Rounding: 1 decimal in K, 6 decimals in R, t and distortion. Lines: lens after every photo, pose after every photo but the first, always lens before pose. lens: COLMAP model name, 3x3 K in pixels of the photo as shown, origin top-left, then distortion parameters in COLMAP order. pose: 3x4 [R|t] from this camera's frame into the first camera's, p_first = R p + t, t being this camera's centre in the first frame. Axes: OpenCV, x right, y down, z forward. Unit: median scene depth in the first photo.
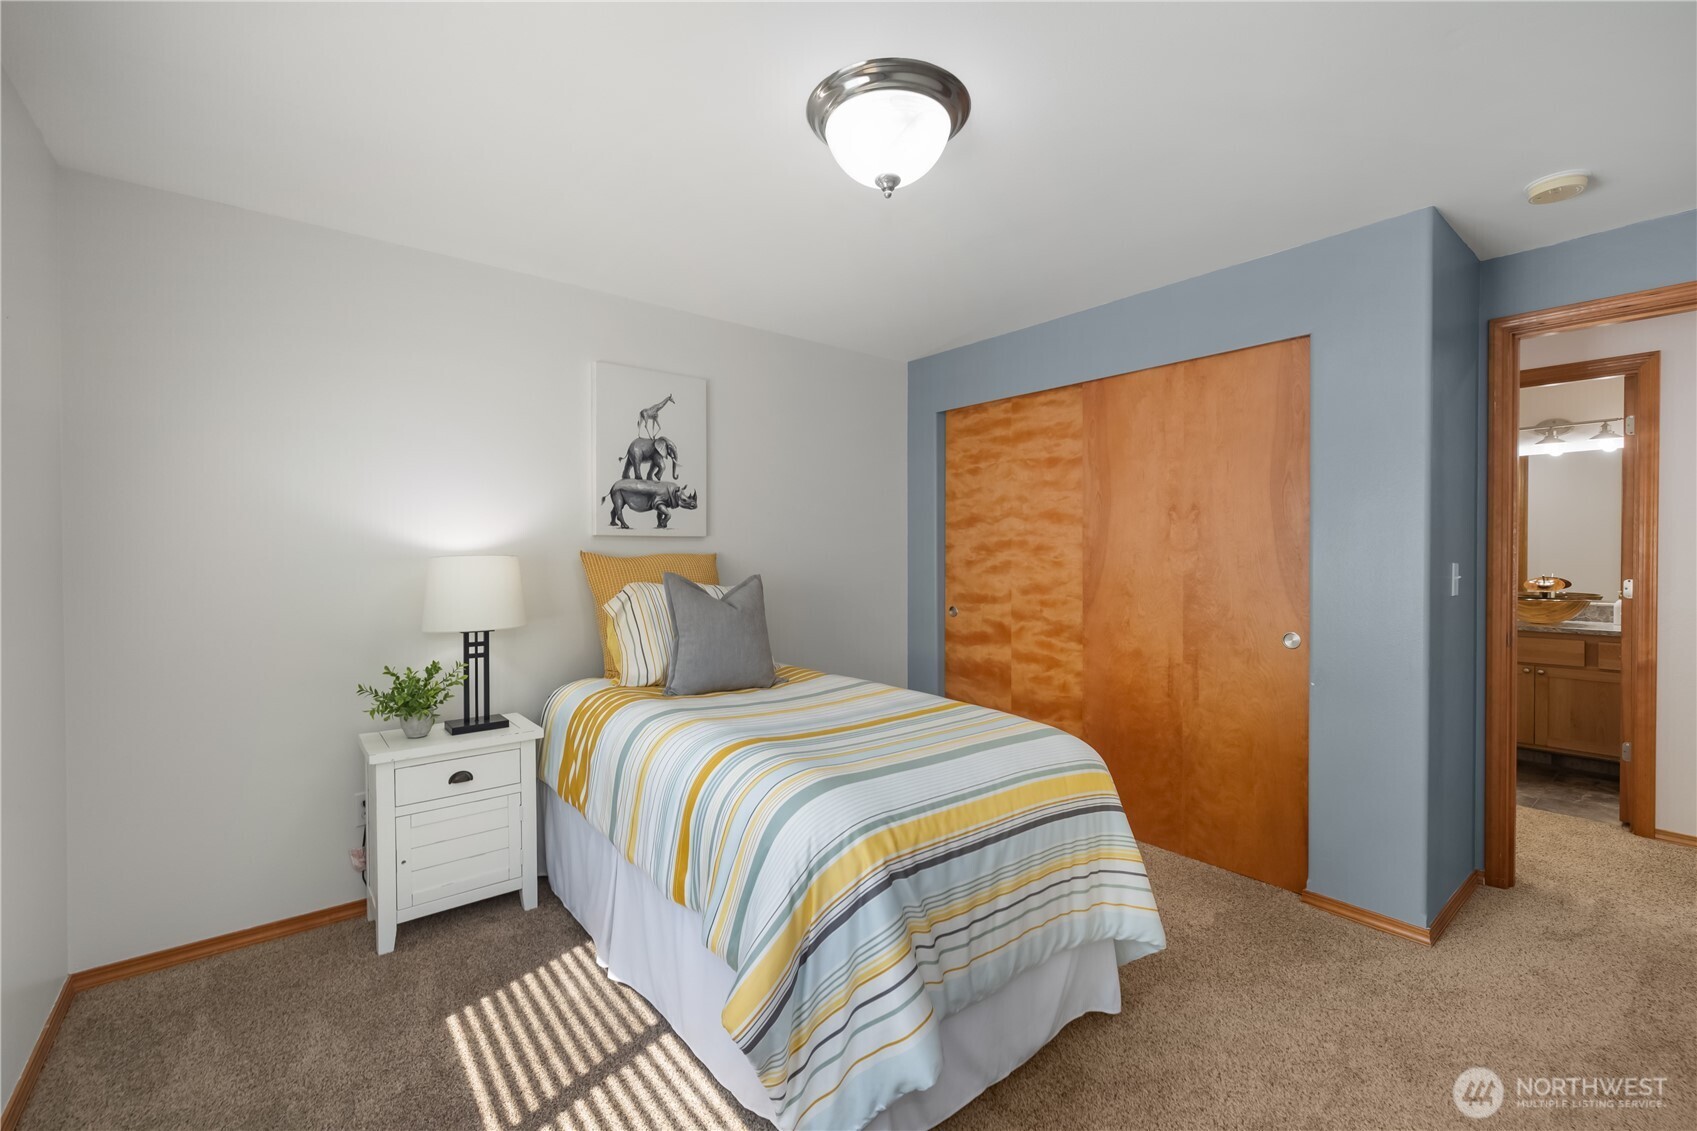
lens RADIAL K [[723.0, 0, 835.7], [0, 723.0, 558.5], [0, 0, 1]] dist [-0.001877, 0.001606]
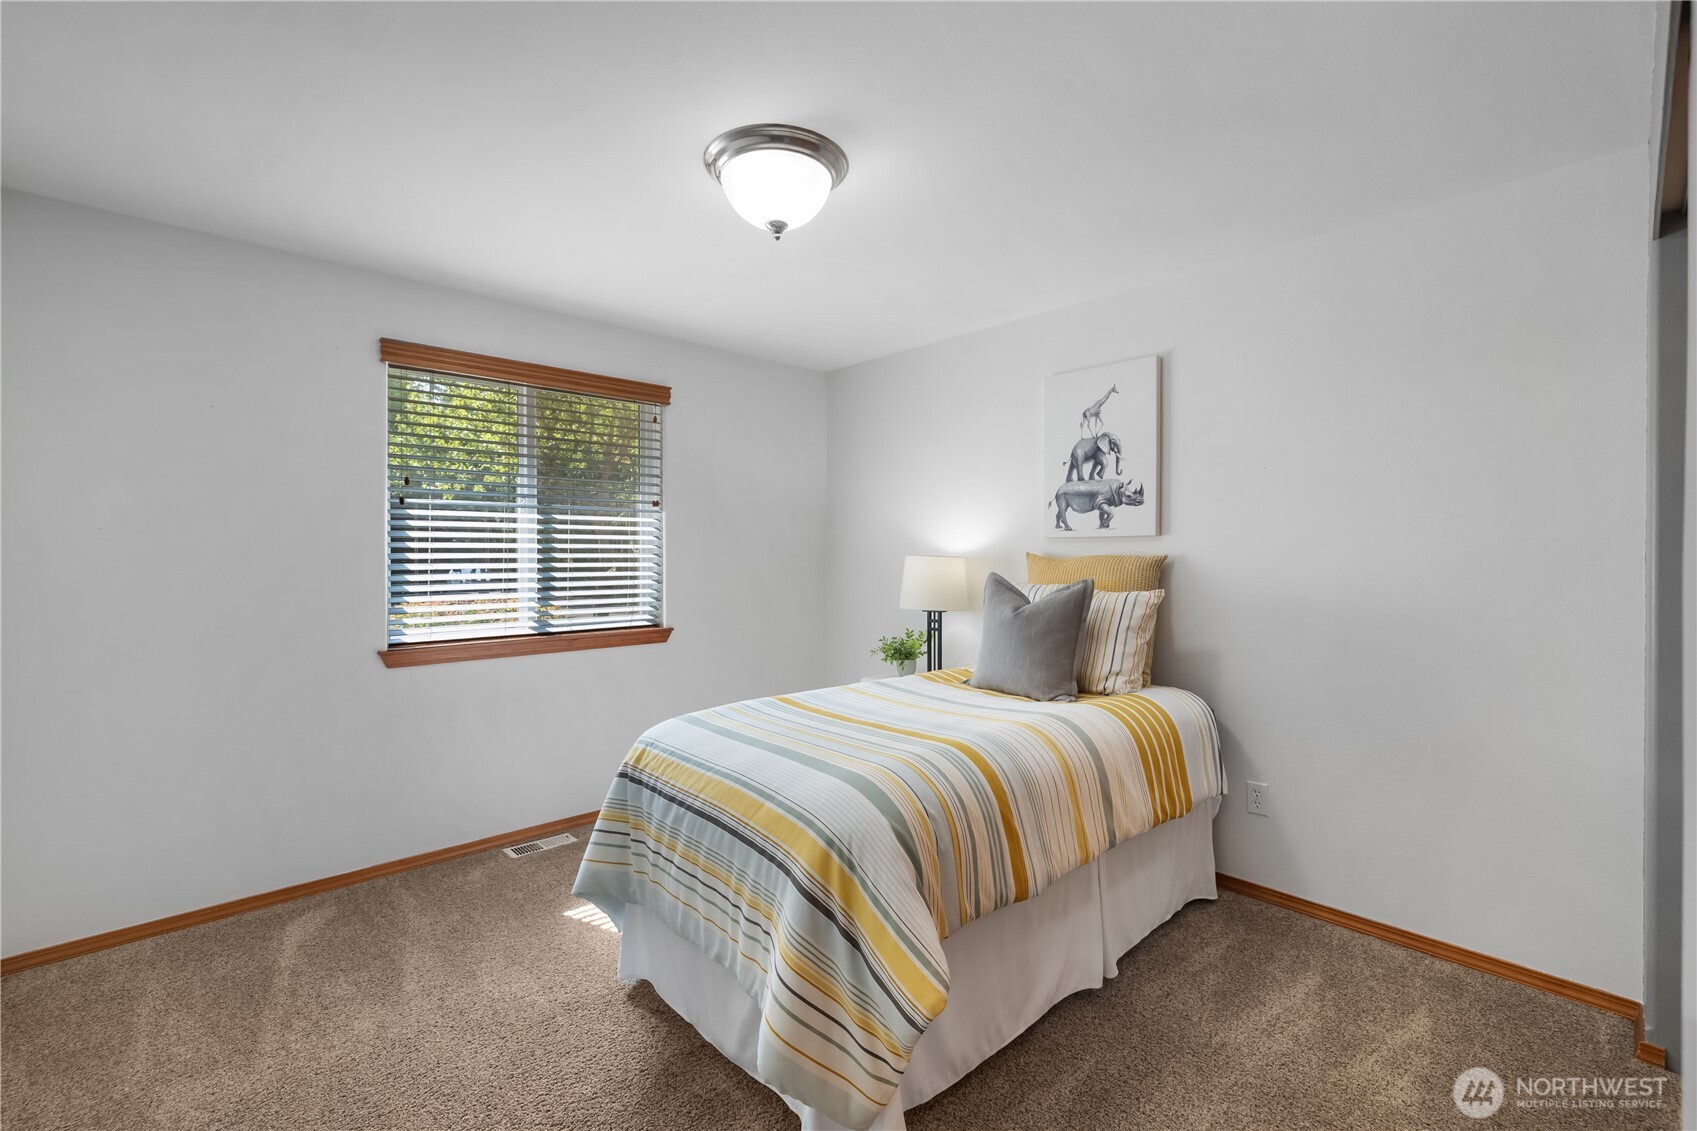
lens RADIAL K [[723.0, 0, 835.1], [0, 723.0, 561.3], [0, 0, 1]] dist [-0.001877, 0.001606]
pose [[0.069016, 0.011593, -0.997548, 0.698900], [-0.009558, 0.999894, 0.010959, -0.005724], [0.997570, 0.008778, 0.069119, 0.589603]]
